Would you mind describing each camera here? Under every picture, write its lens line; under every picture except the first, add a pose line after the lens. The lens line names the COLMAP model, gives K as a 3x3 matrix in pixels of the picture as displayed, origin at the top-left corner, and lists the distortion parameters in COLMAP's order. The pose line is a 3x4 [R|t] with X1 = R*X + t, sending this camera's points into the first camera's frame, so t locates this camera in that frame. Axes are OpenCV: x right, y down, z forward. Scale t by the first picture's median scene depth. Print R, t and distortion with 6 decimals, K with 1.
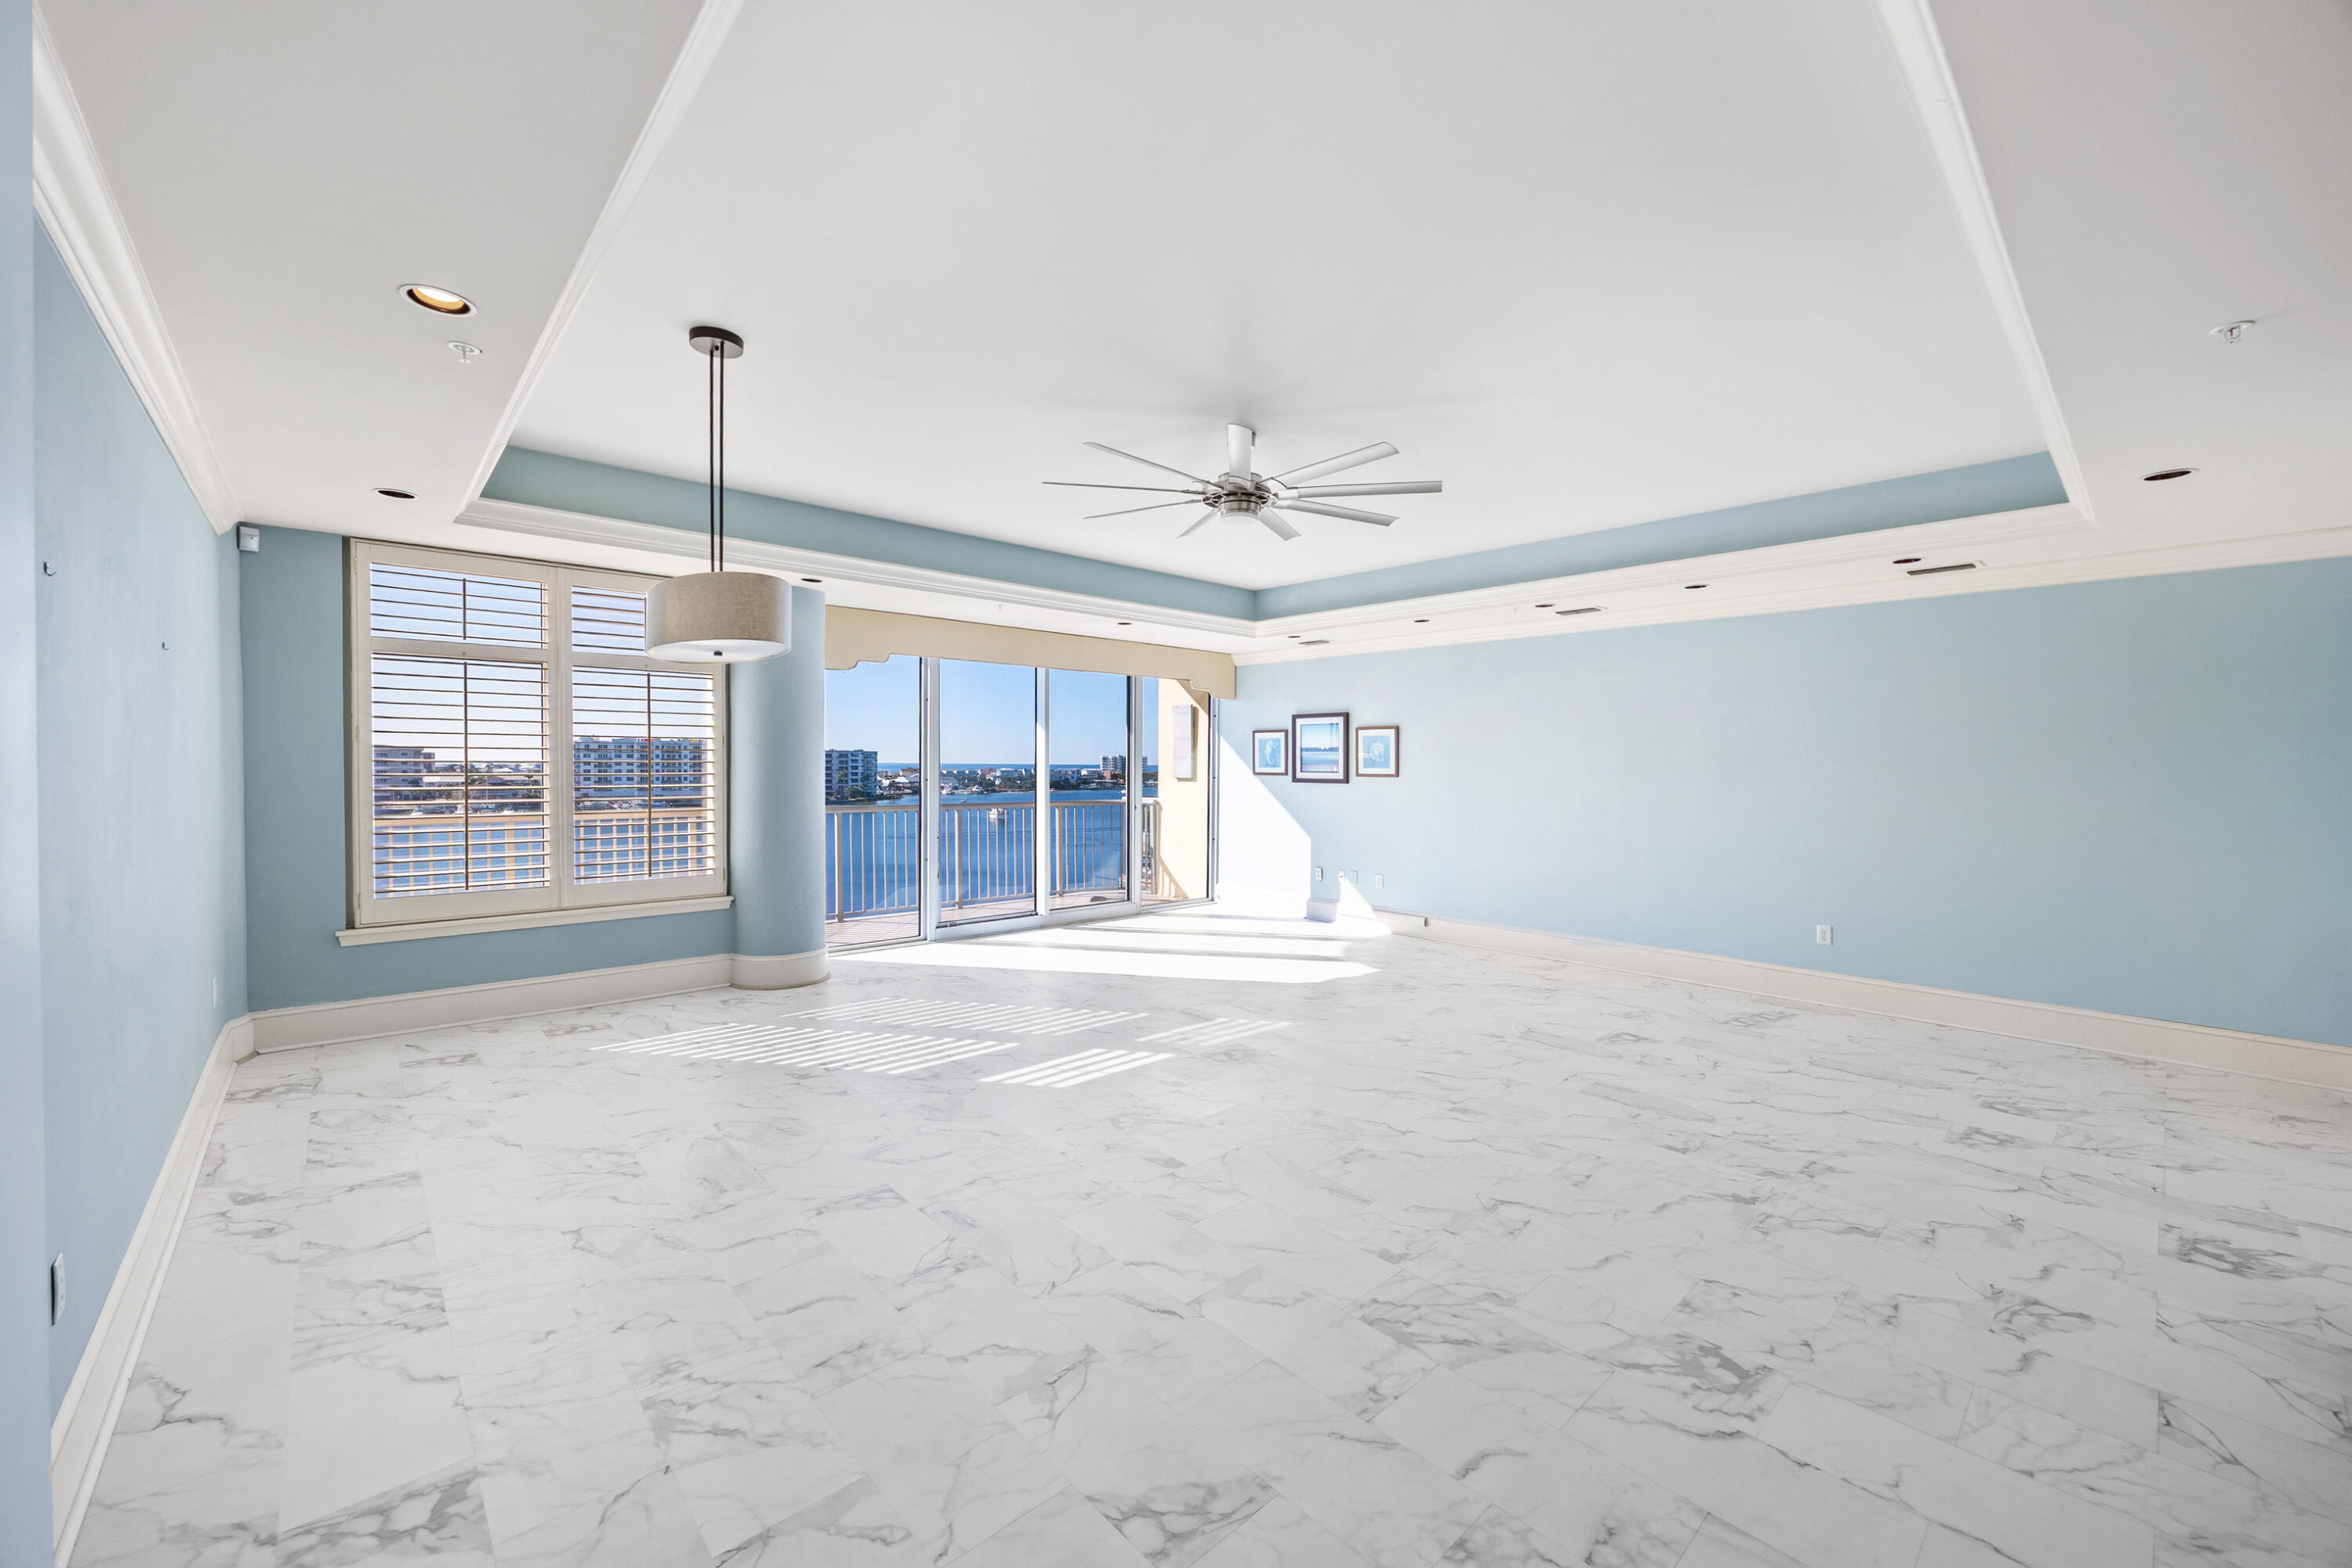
lens RADIAL K [[918.7, 0, 1169.2], [0, 918.7, 783.7], [0, 0, 1]] dist [-0.000931, 0.000236]
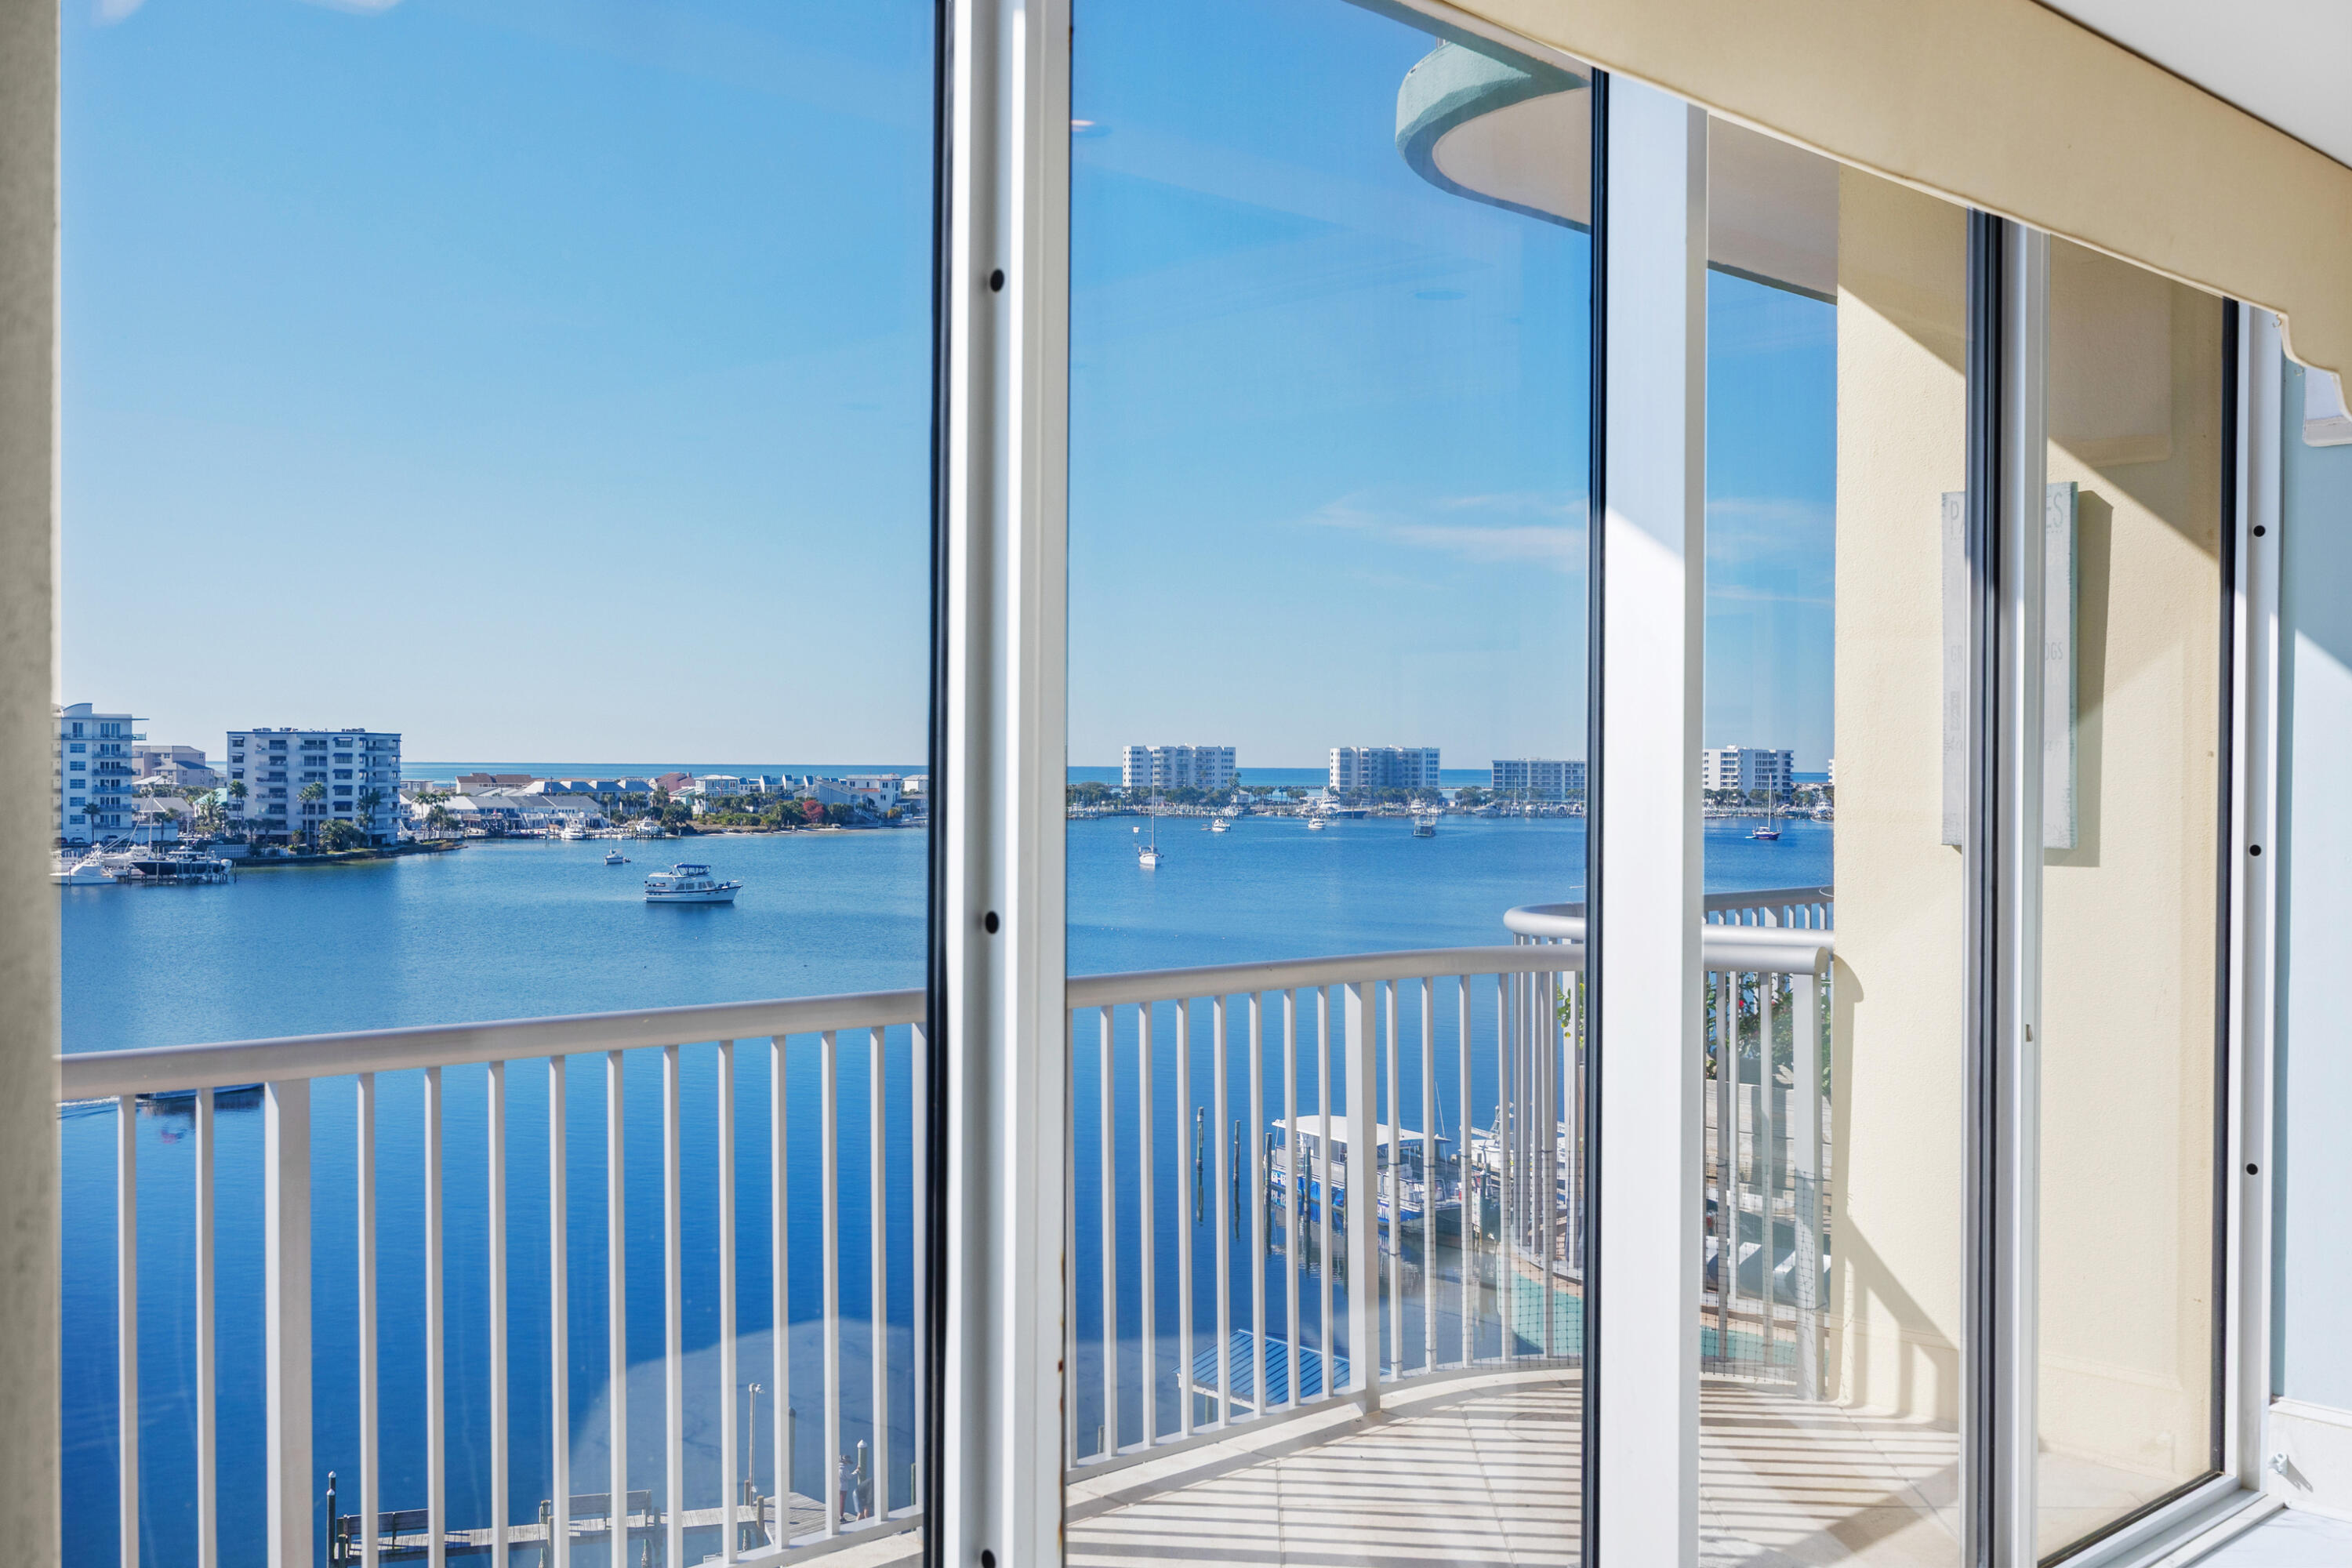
lens RADIAL K [[2251.4, 0, 1176.0], [0, 2251.4, 784.0], [0, 0, 1]] dist [0.001009, -0.005293]
pose [[0.999695, -0.001681, 0.024635, -0.233560], [0.001987, 0.999921, -0.012388, -0.016049], [-0.024612, 0.012433, 0.999620, 0.554426]]
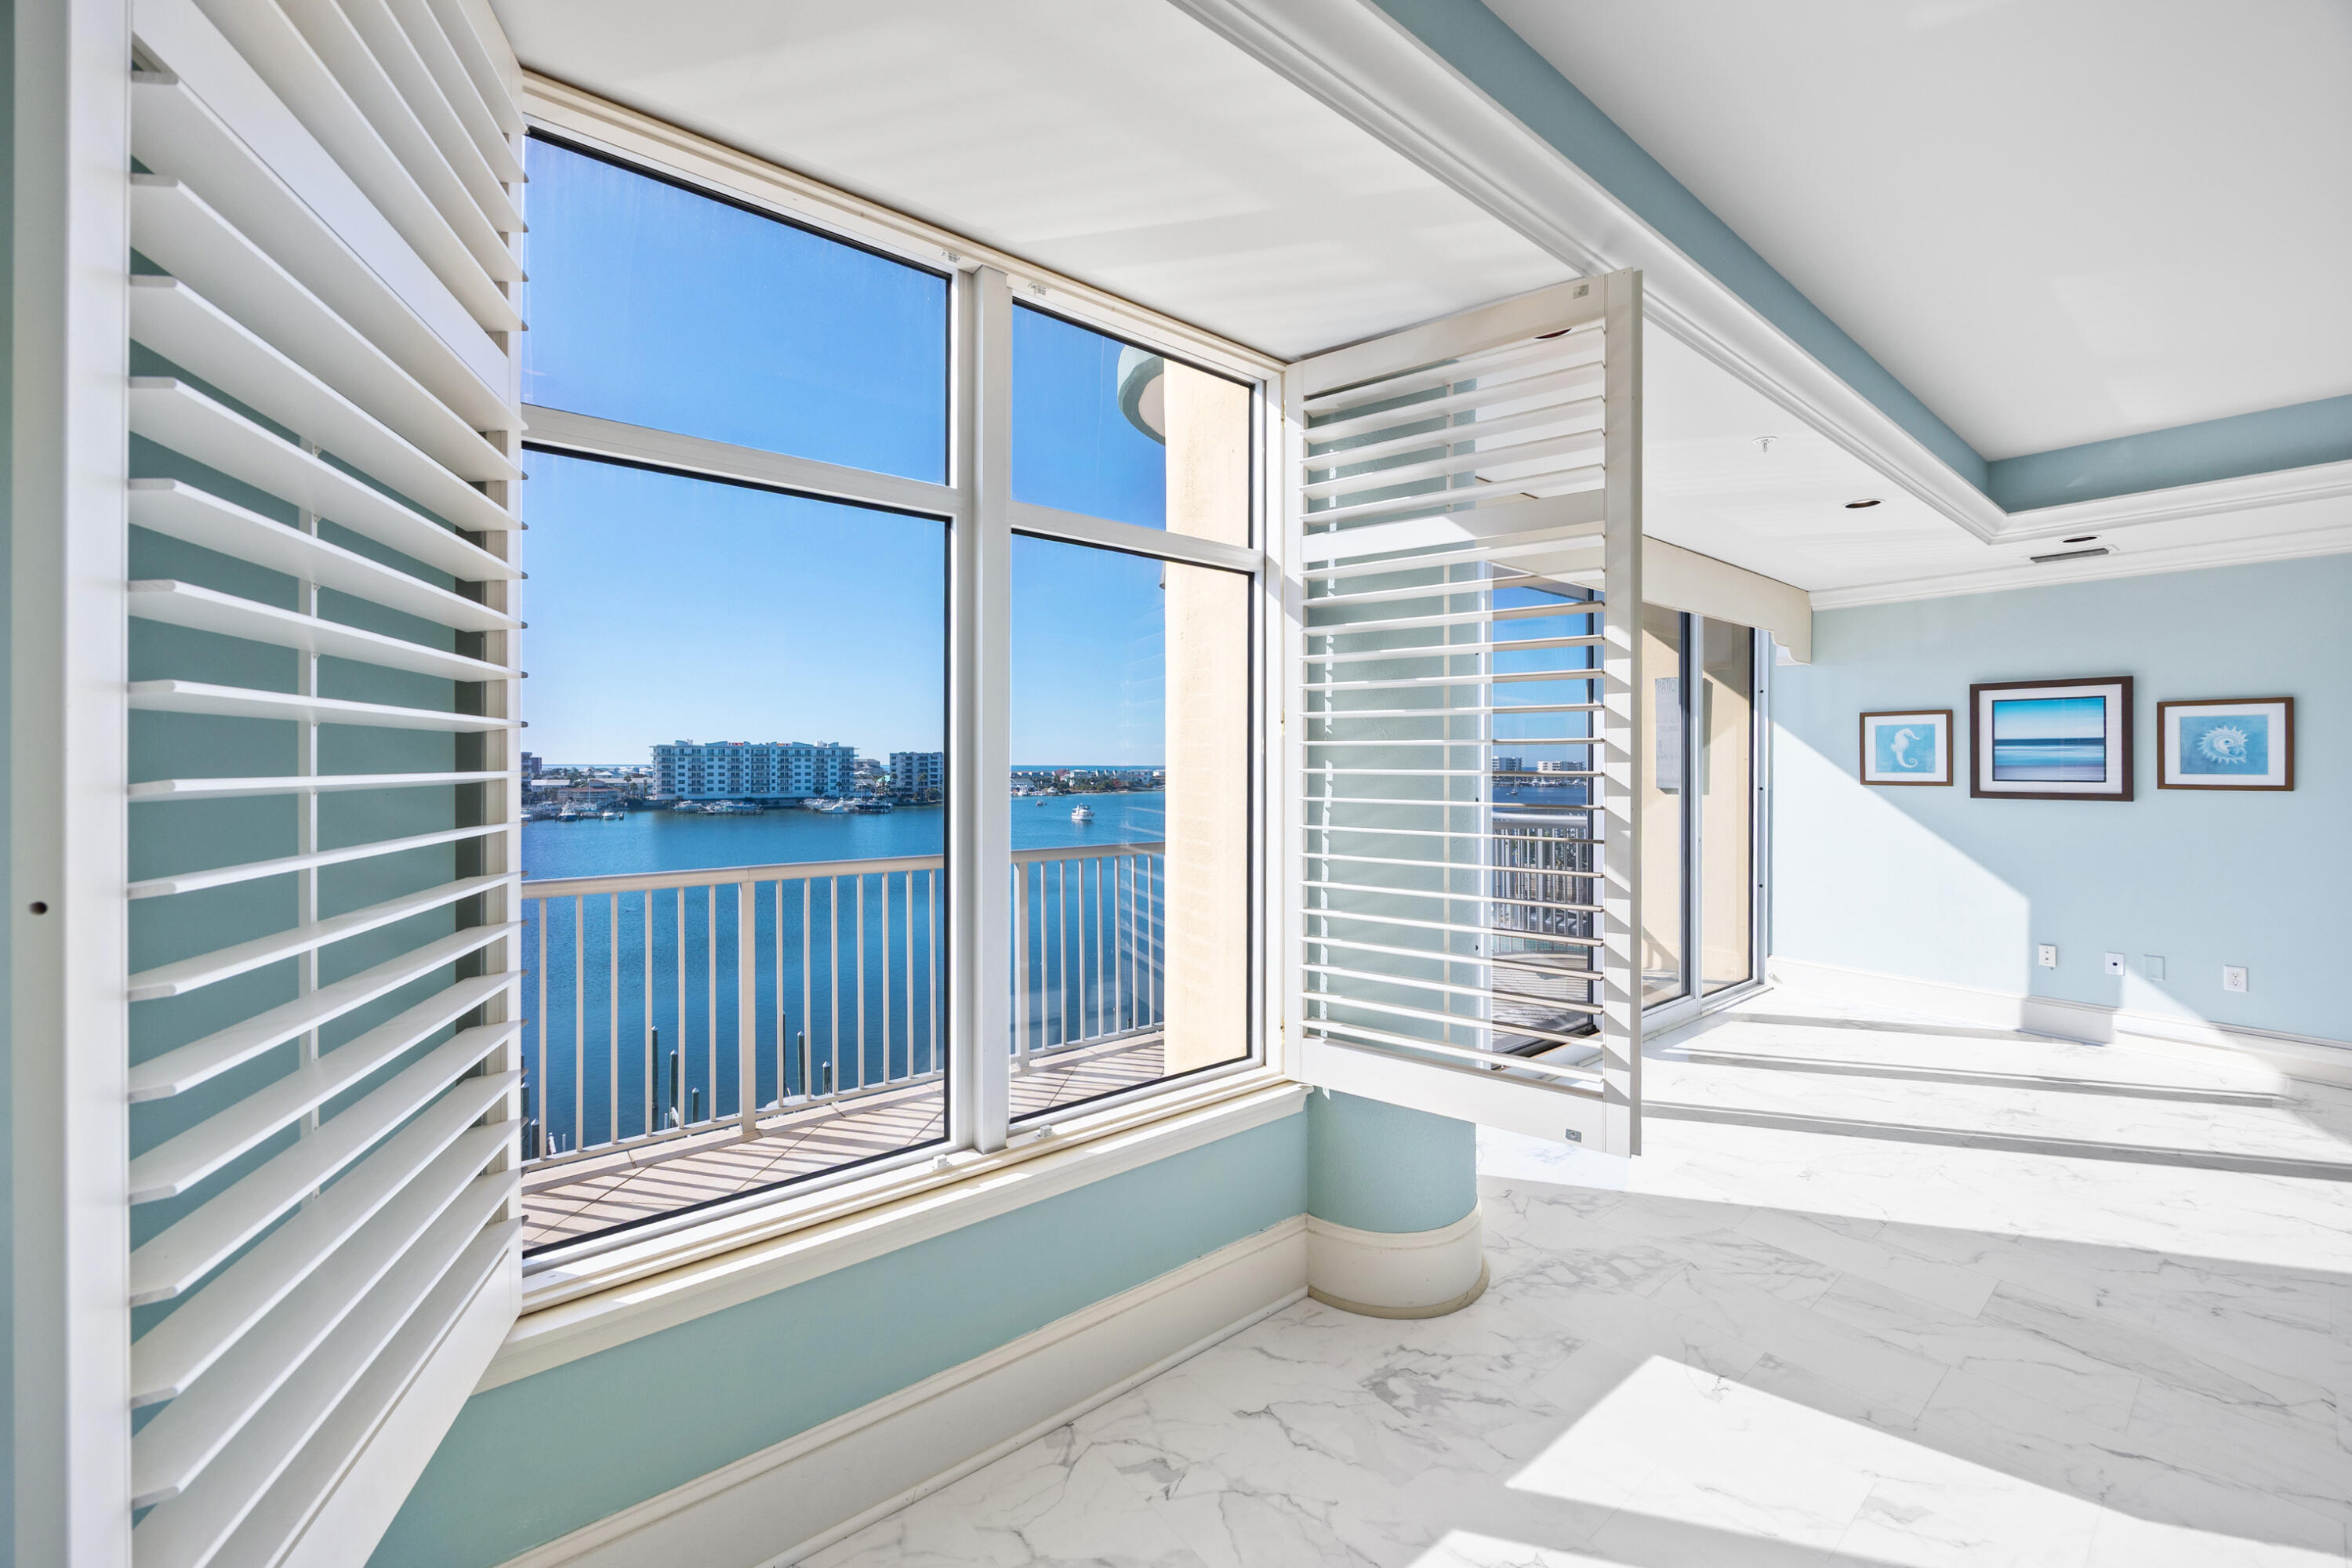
lens RADIAL K [[917.9, 0, 1178.4], [0, 917.9, 767.5], [0, 0, 1]] dist [0.001779, 0.000131]
pose [[0.997651, -0.004738, -0.068345, -0.343854], [0.003460, 0.999817, -0.018800, -0.012000], [0.068421, 0.018520, 0.997485, 0.376952]]
